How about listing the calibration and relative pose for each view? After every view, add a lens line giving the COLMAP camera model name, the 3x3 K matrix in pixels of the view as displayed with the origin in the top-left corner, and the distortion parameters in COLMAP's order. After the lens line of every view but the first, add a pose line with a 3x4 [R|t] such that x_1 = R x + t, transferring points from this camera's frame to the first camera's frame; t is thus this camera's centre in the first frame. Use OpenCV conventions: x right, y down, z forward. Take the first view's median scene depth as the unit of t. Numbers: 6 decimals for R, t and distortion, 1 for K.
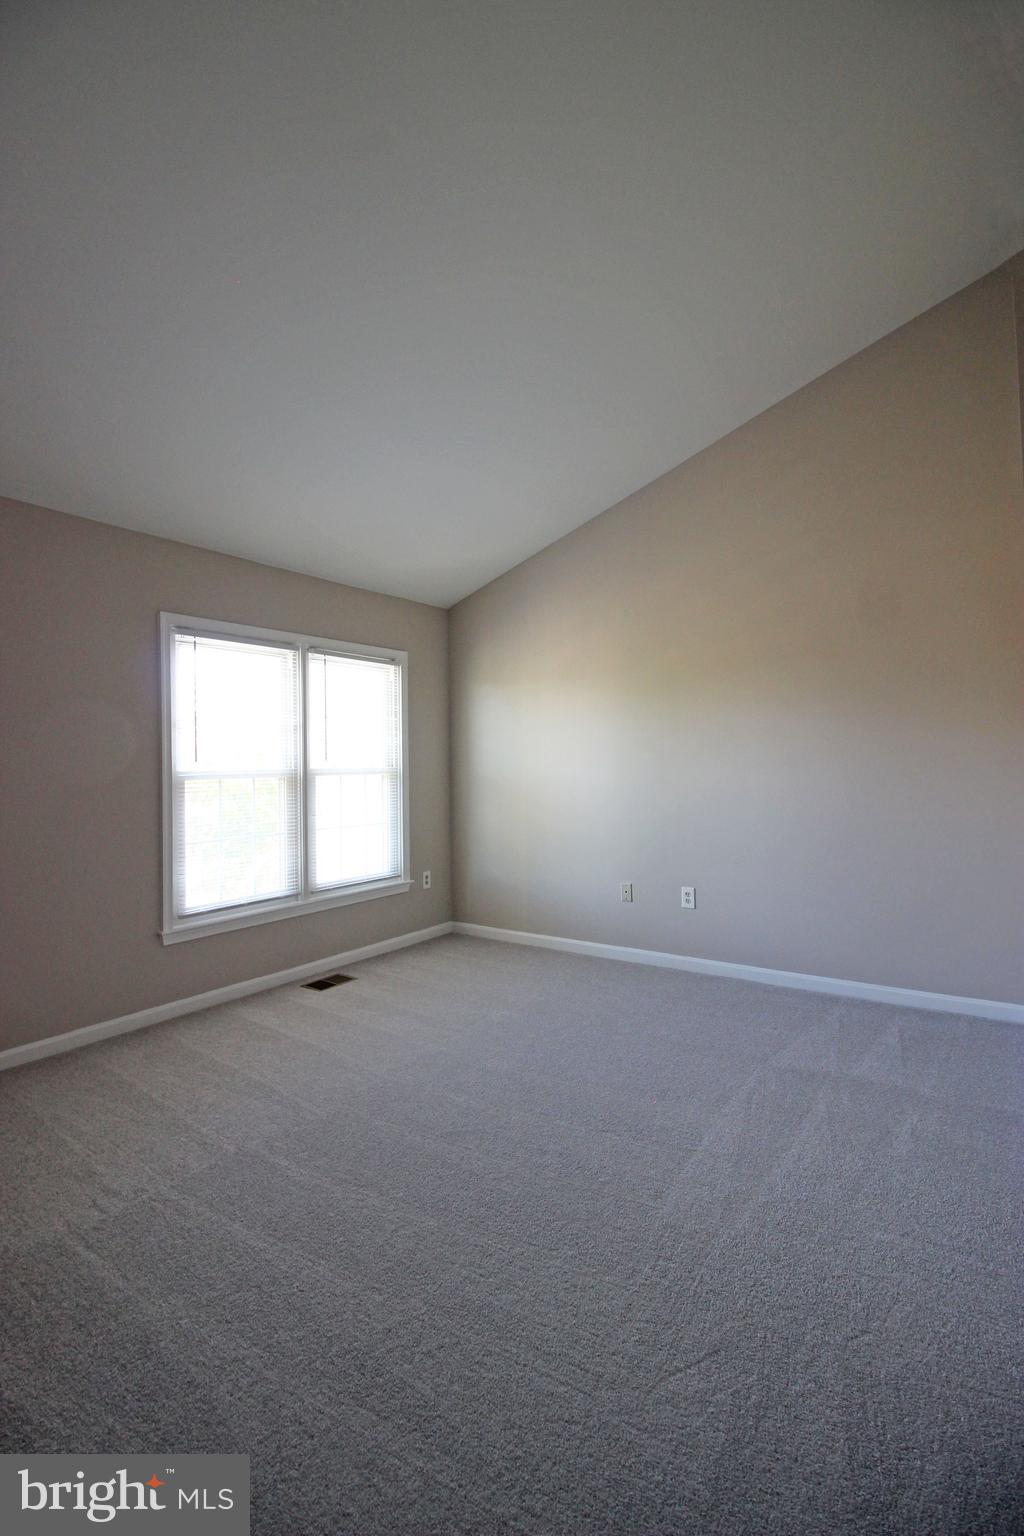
lens RADIAL K [[715.0, 0, 473.9], [0, 715.0, 755.9], [0, 0, 1]] dist [-0.000812, -0.010759]
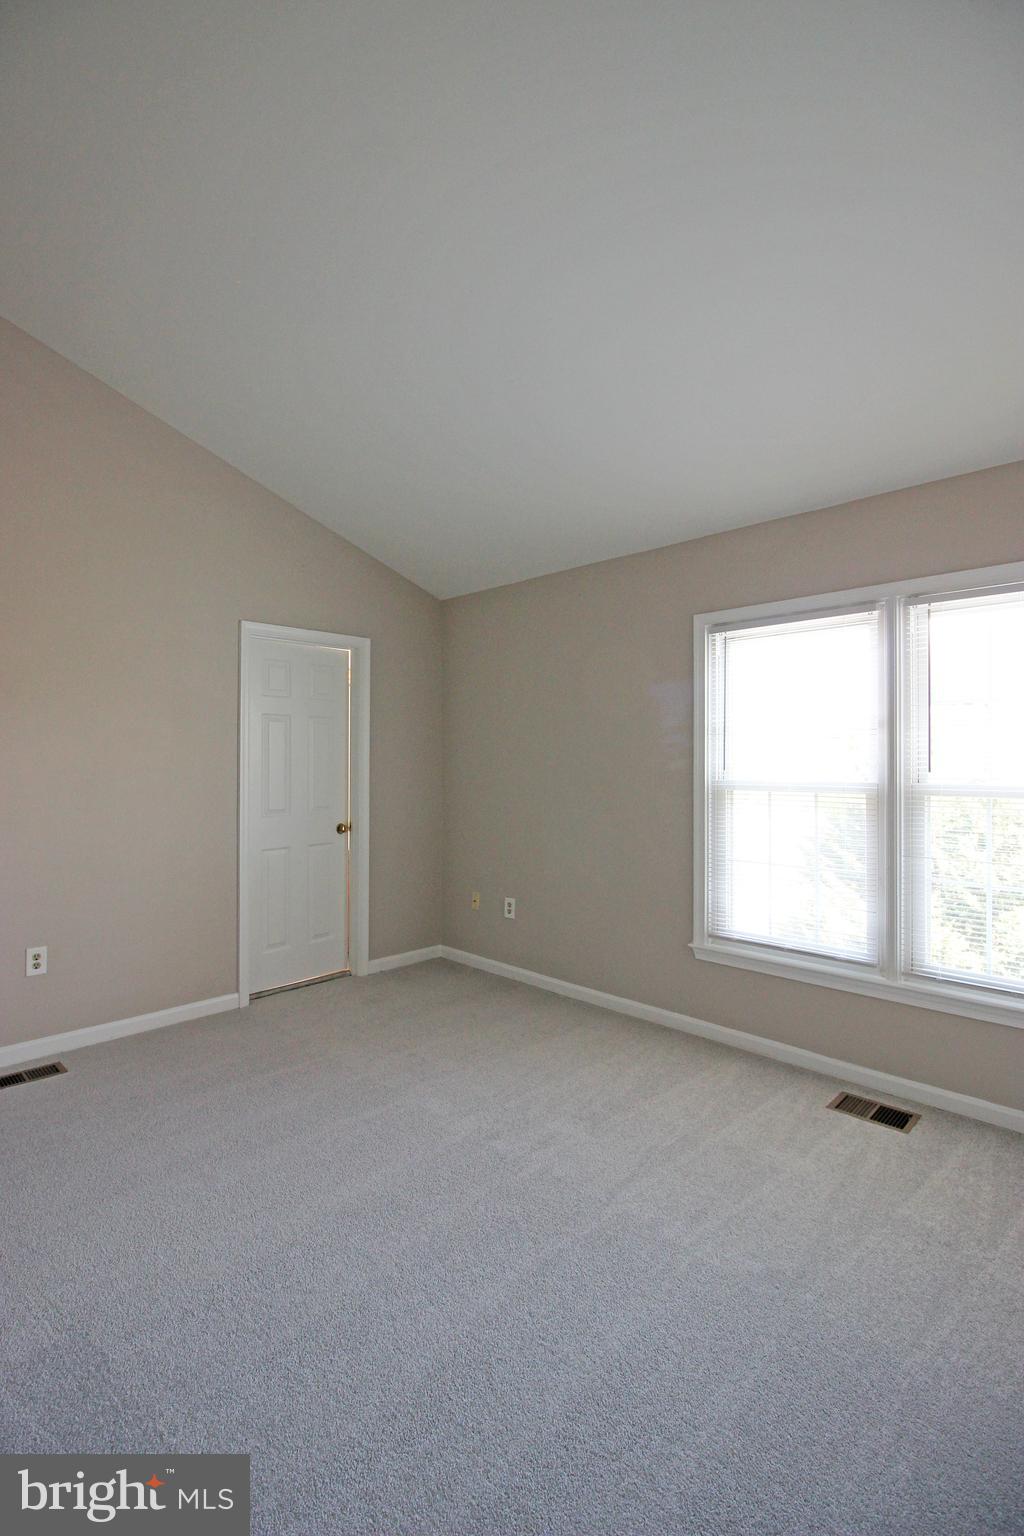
lens RADIAL K [[715.0, 0, 516.0], [0, 715.0, 761.9], [0, 0, 1]] dist [-0.000812, -0.010759]
pose [[-0.122812, 0.012209, -0.992355, 0.488740], [0.013229, 0.999856, 0.010664, -0.014592], [0.992342, -0.011818, -0.122956, 0.768224]]
